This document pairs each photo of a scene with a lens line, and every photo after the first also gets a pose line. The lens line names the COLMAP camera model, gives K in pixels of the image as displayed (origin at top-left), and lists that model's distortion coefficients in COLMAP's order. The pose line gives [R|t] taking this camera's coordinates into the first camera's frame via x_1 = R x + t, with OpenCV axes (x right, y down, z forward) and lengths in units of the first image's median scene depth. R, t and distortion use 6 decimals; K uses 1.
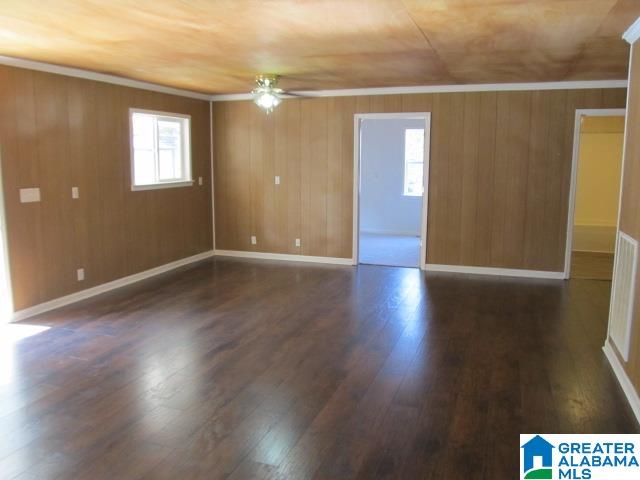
lens RADIAL K [[530.3, 0, 317.7], [0, 530.3, 237.9], [0, 0, 1]] dist [-0.055661, 0.004693]
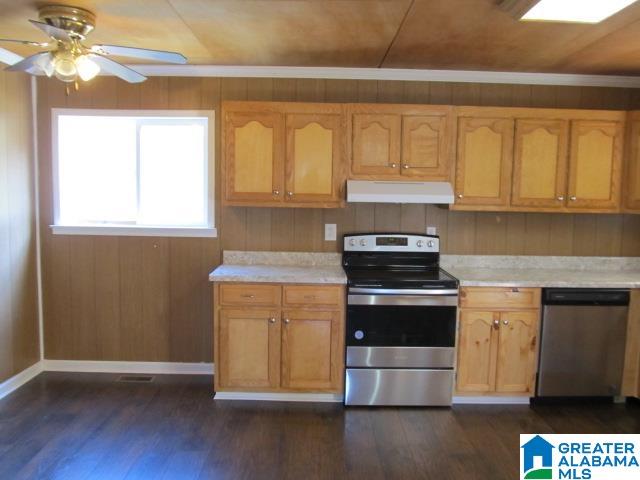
lens RADIAL K [[530.3, 0, 317.7], [0, 530.3, 237.9], [0, 0, 1]] dist [-0.055661, 0.004693]
pose [[0.343889, 0.094729, -0.934220, 0.356608], [-0.159754, 0.986297, 0.041203, -0.156037], [0.925321, 0.135076, 0.354310, 1.022209]]
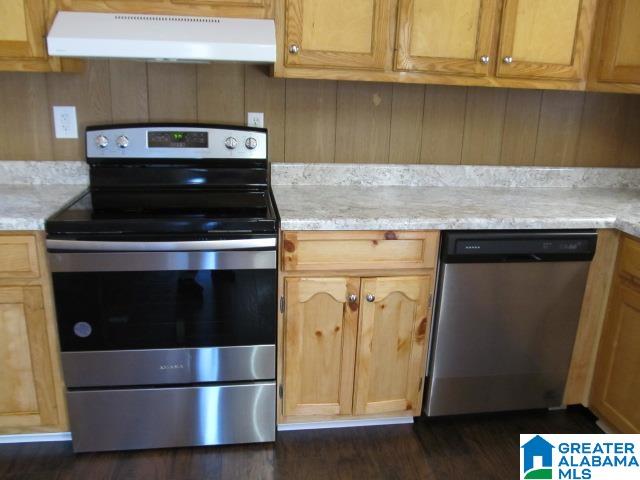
lens RADIAL K [[525.9, 0, 320.0], [0, 525.9, 240.0], [0, 0, 1]] dist [-0.061054, 0.004257]
pose [[0.469065, 0.268382, -0.841397, 0.142315], [-0.168486, 0.962404, 0.213051, -0.164345], [0.866943, 0.041828, 0.496649, 1.239752]]
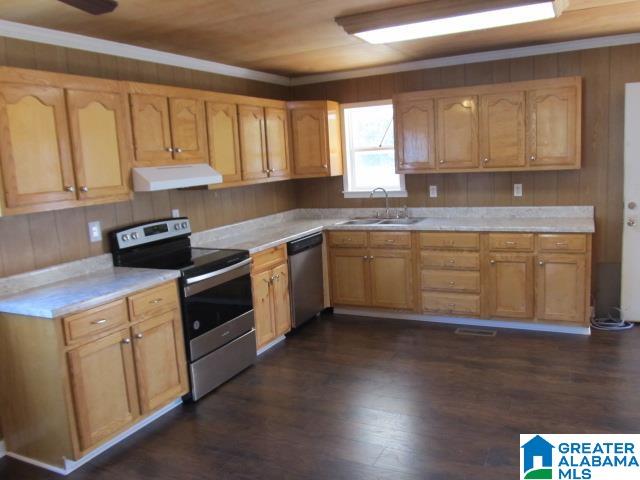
lens RADIAL K [[530.3, 0, 317.7], [0, 530.3, 237.9], [0, 0, 1]] dist [-0.055661, 0.004693]
pose [[0.989951, -0.036480, -0.136627, 0.066640], [0.036817, 0.999322, -0.000063, -0.124324], [0.136537, -0.004968, 0.990623, 0.762651]]
